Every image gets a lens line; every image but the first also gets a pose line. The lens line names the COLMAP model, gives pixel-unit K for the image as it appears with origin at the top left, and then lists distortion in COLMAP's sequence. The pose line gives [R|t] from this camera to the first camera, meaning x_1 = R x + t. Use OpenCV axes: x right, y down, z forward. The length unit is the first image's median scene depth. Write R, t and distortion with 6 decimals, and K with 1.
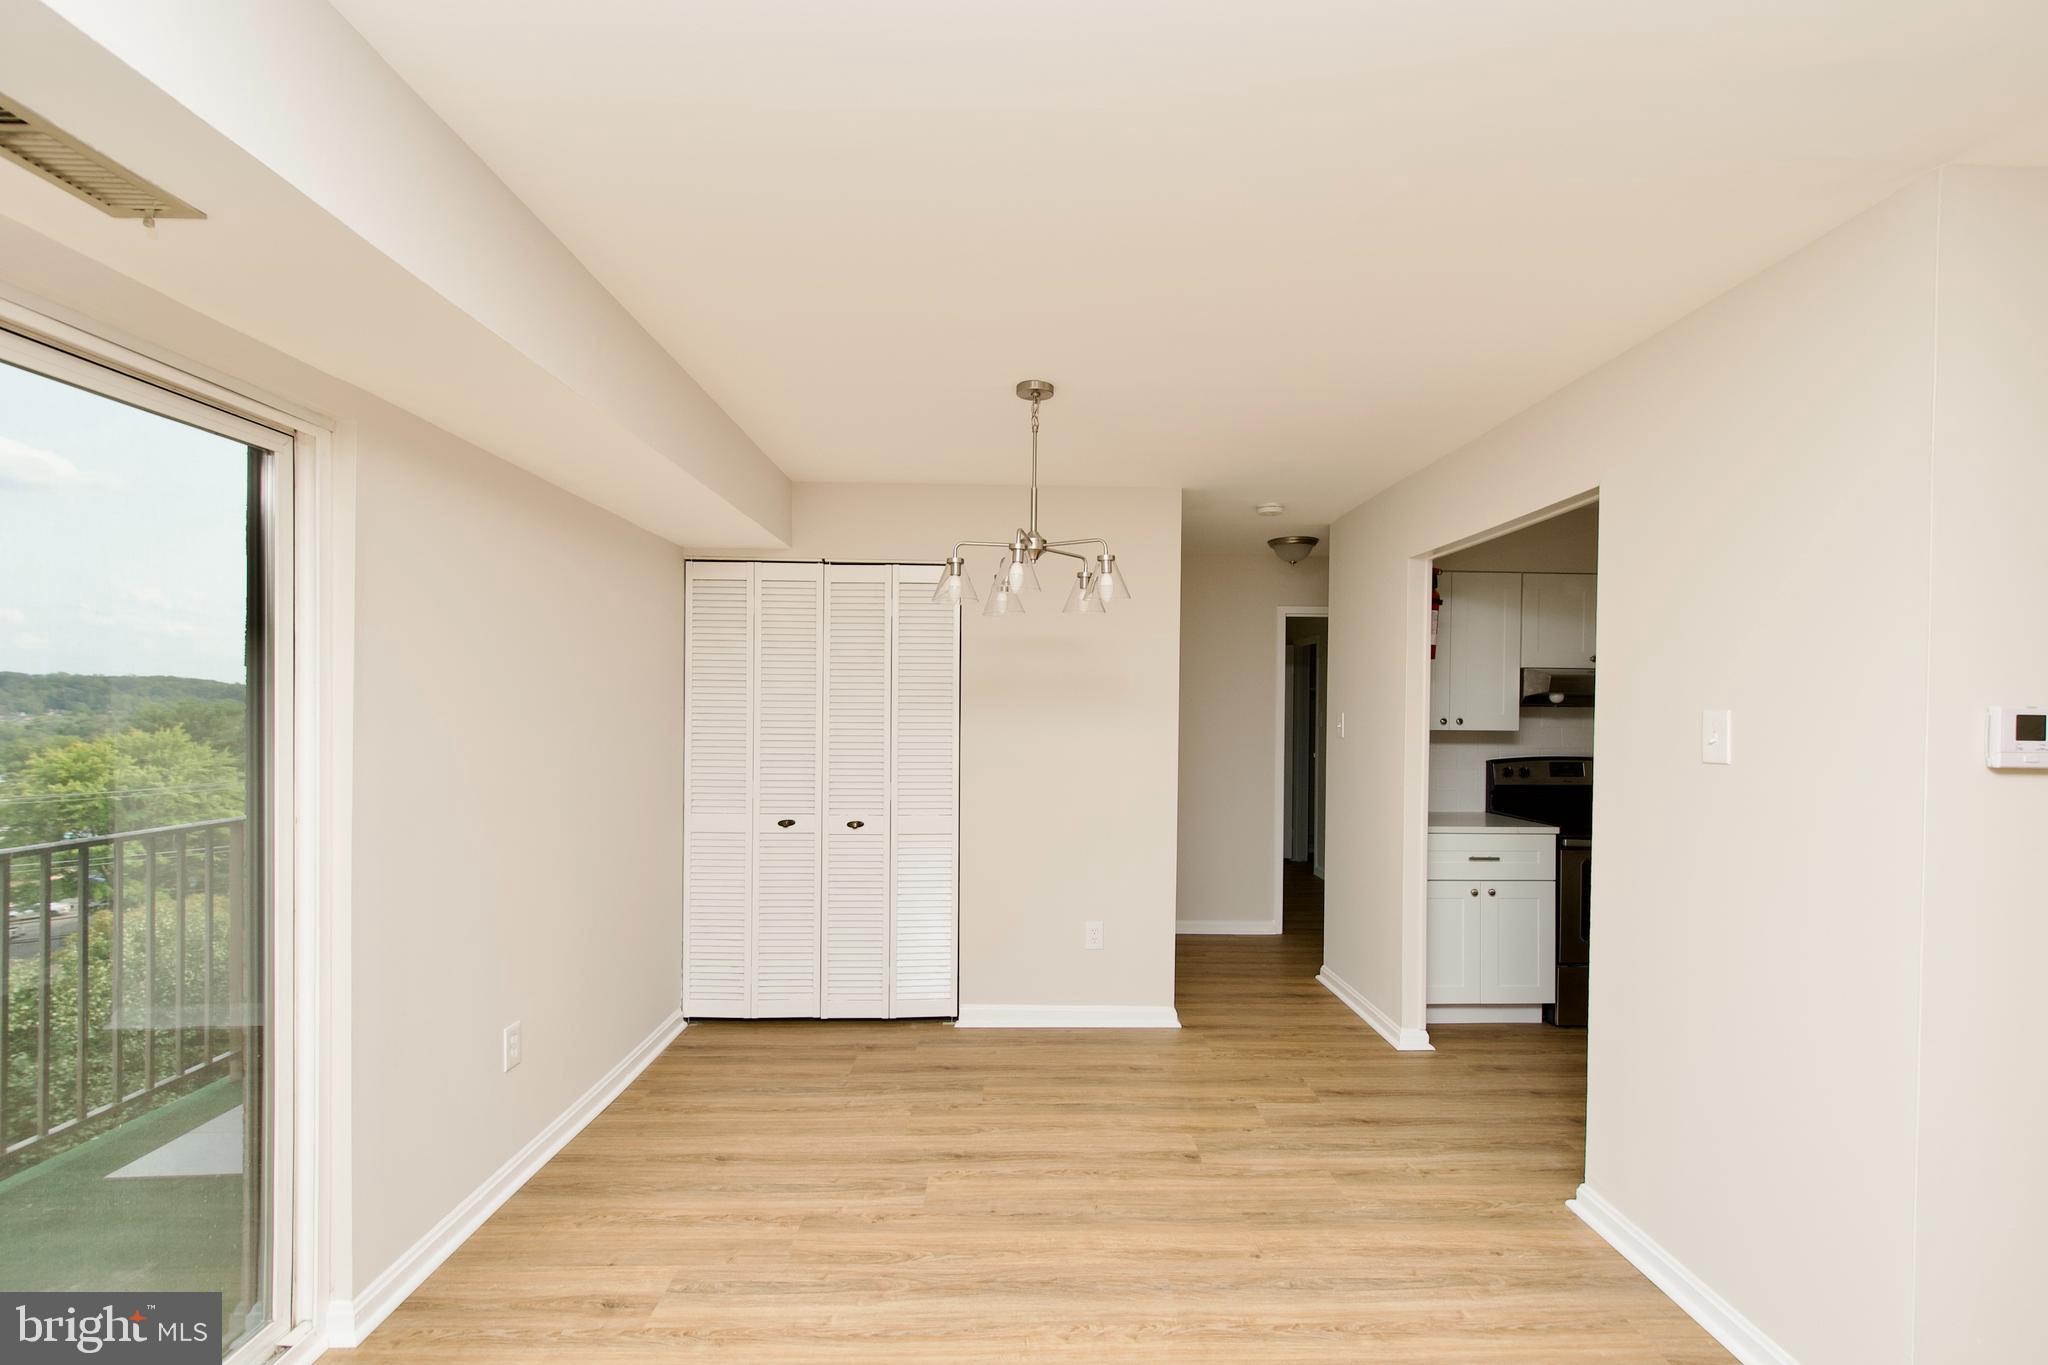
lens RADIAL K [[896.3, 0, 1046.0], [0, 896.3, 713.3], [0, 0, 1]] dist [0.004208, -0.003397]
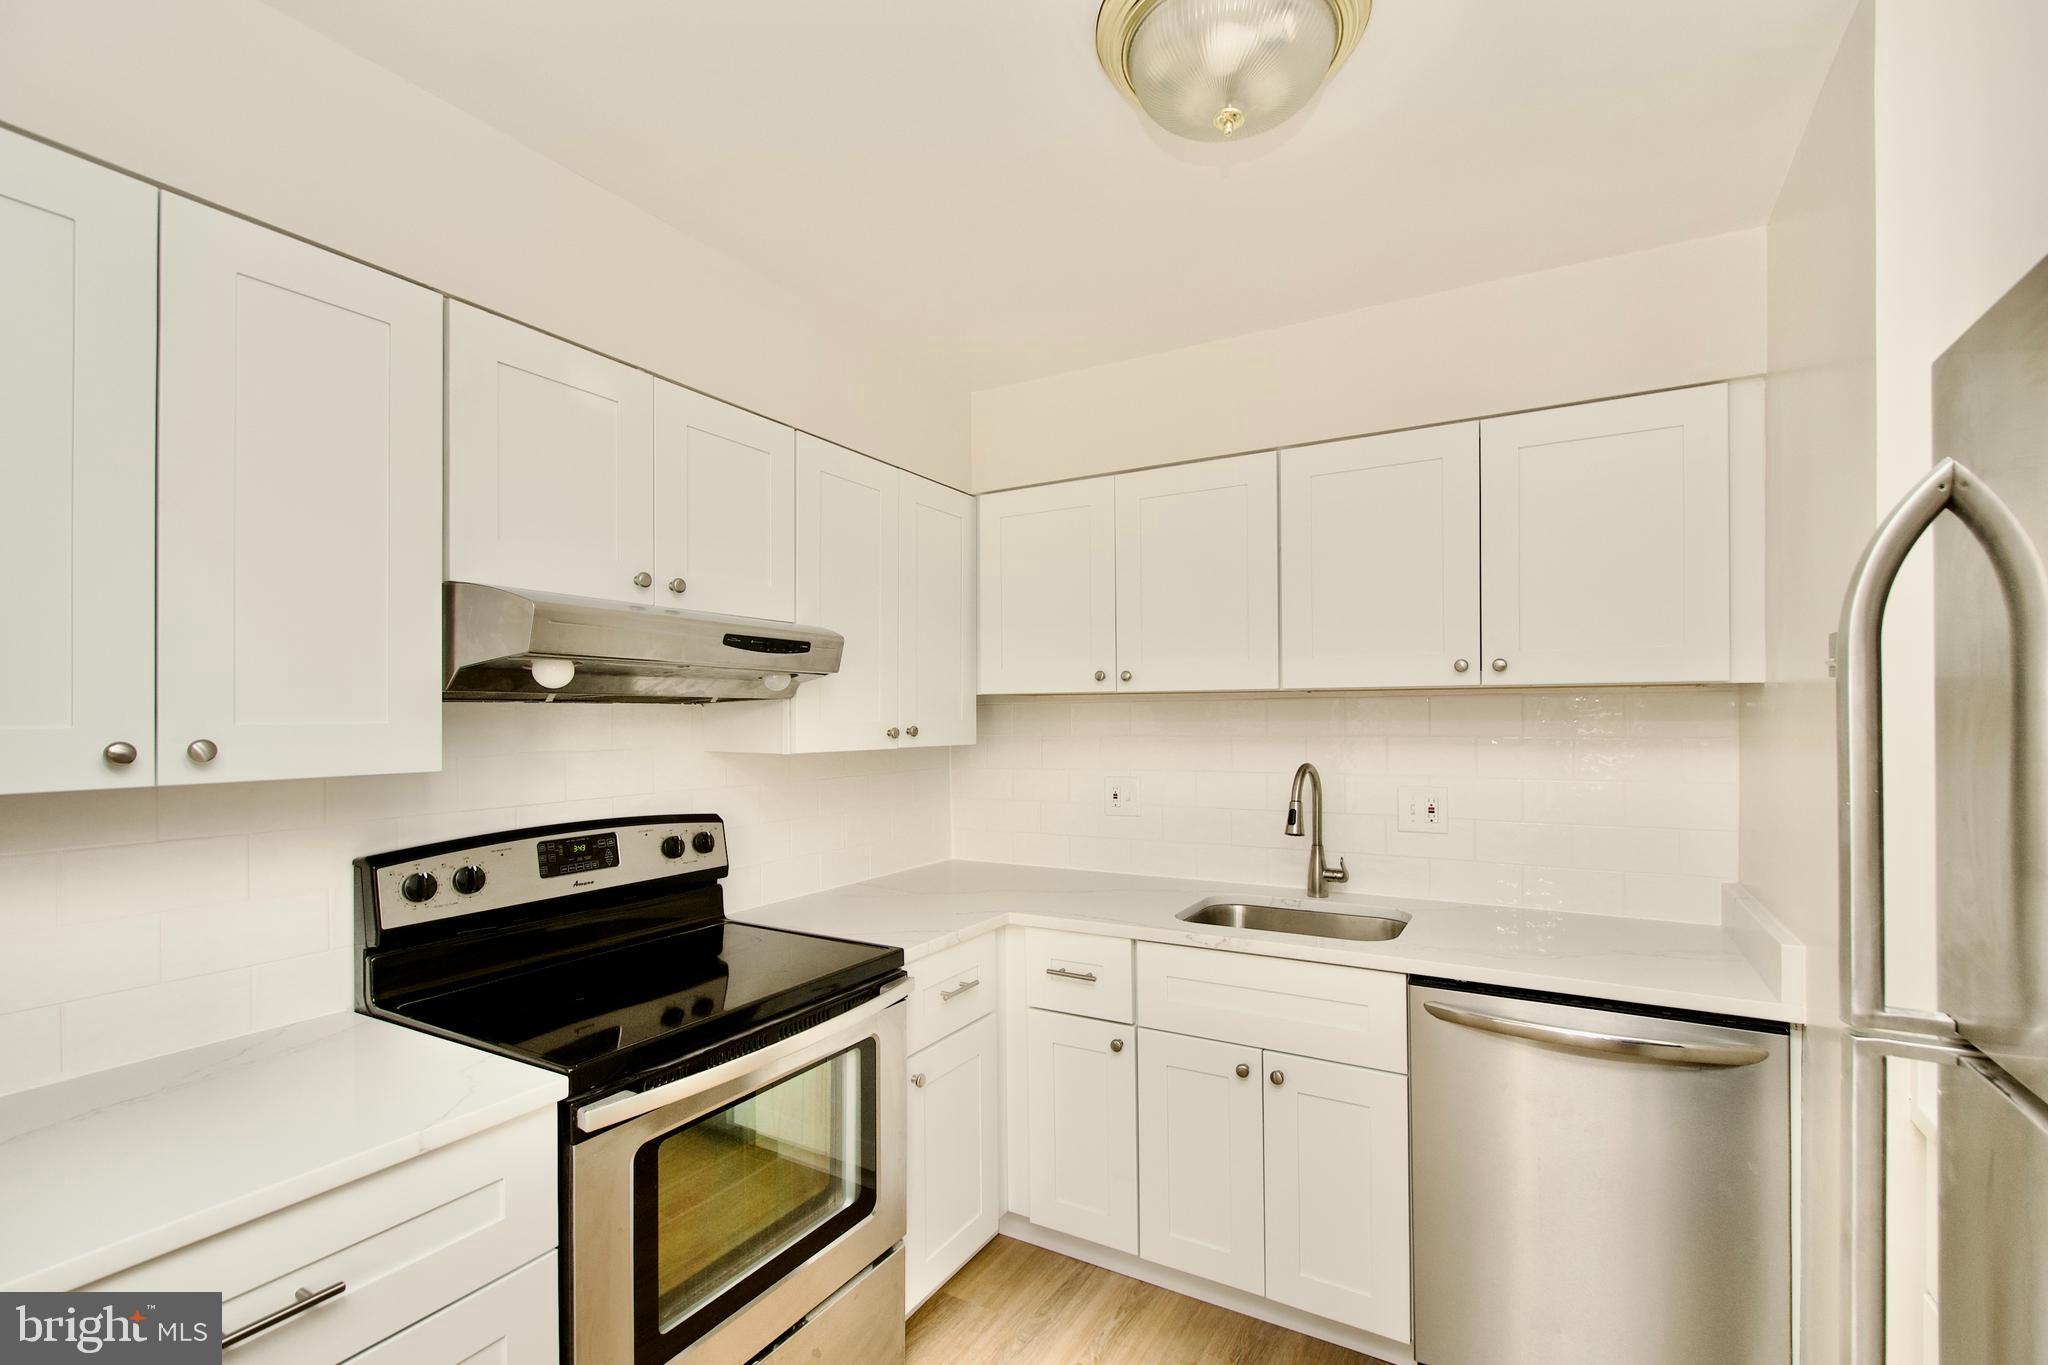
lens RADIAL K [[896.3, 0, 1048.9], [0, 896.3, 709.5], [0, 0, 1]] dist [0.004208, -0.003397]
pose [[0.521958, -0.003564, 0.852964, 0.445219], [0.015025, 0.999875, -0.005016, 0.001607], [-0.852839, 0.015434, 0.521946, 0.783154]]
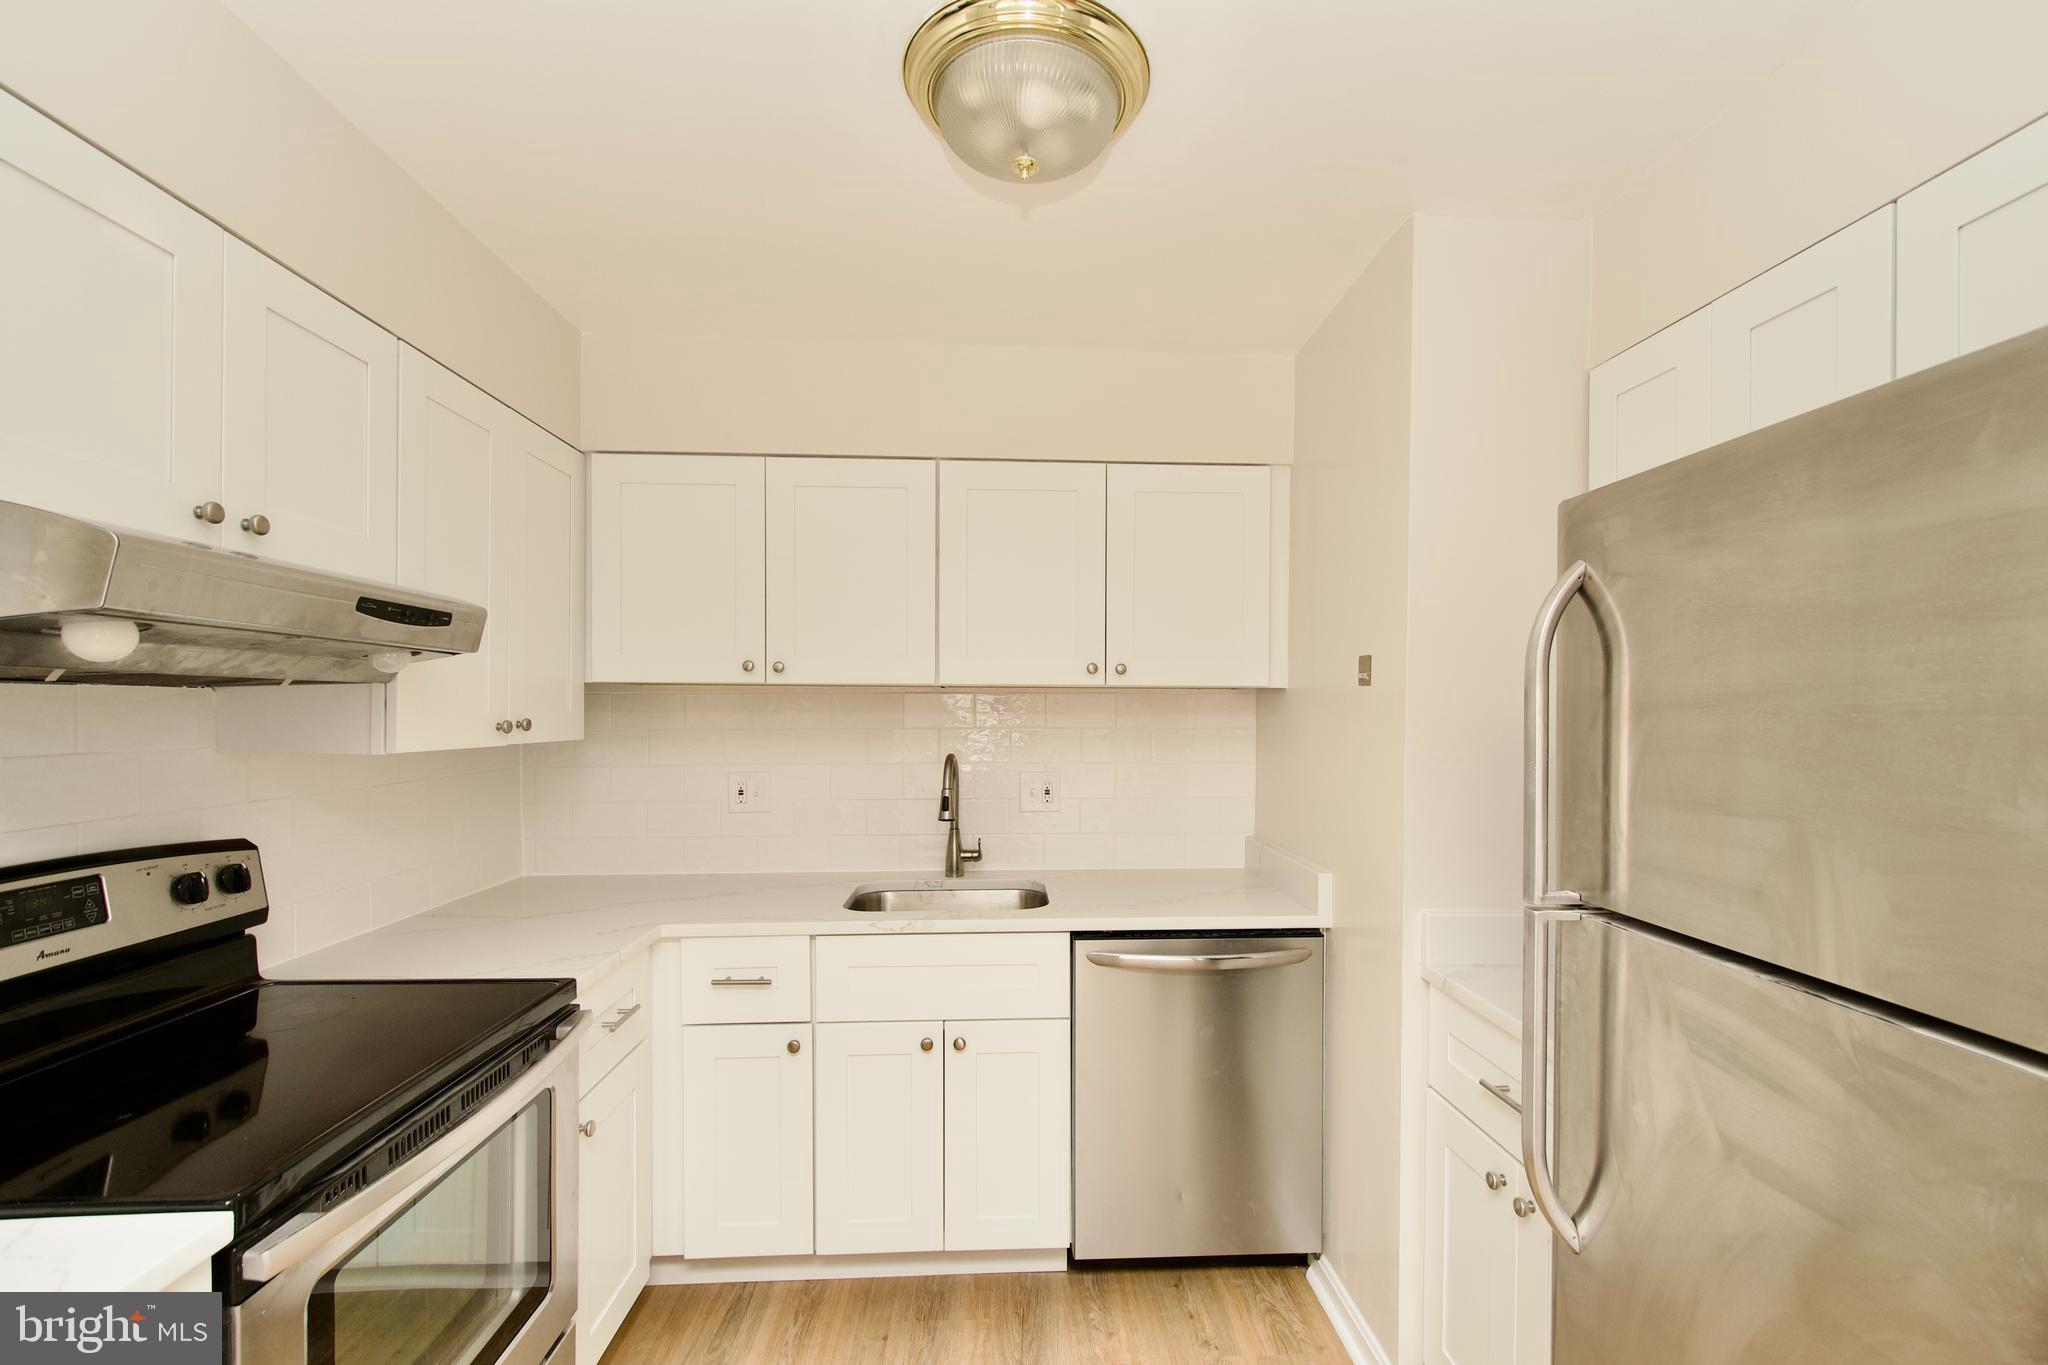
lens RADIAL K [[896.3, 0, 1048.8], [0, 896.3, 708.9], [0, 0, 1]] dist [0.004208, -0.003397]
pose [[-0.023898, -0.008149, 0.999681, 0.390863], [0.003897, 0.999958, 0.008244, -0.000301], [-0.999707, 0.004093, -0.023866, 0.912042]]
